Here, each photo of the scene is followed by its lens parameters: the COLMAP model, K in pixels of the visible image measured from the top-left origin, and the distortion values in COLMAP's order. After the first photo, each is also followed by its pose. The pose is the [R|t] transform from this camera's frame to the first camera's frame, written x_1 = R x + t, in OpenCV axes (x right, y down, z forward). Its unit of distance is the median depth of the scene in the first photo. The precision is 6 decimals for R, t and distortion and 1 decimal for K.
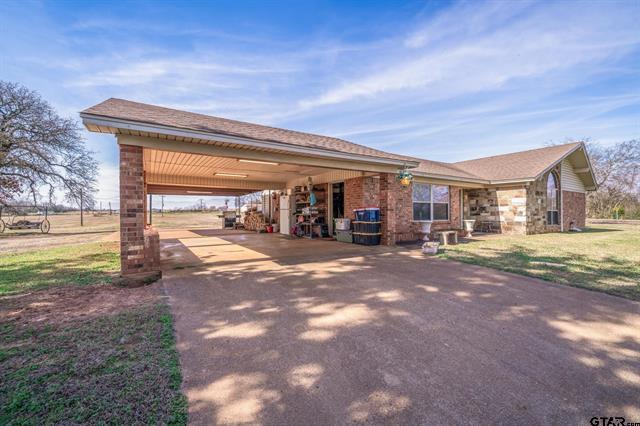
lens RADIAL K [[250.5, 0, 323.3], [0, 250.5, 211.0], [0, 0, 1]] dist [0.000614, -0.000034]
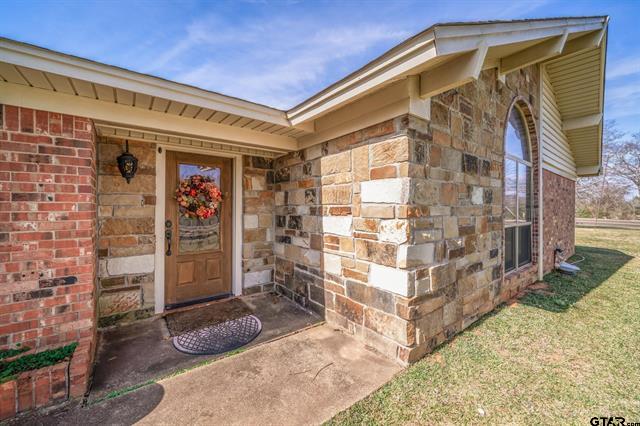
lens RADIAL K [[247.5, 0, 316.7], [0, 247.5, 210.7], [0, 0, 1]] dist [-0.002900, -0.000092]
pose [[0.996213, -0.000660, 0.086941, 0.665945], [-0.000537, 0.999905, 0.013737, -0.027400], [-0.086942, -0.013732, 0.996119, 0.749943]]
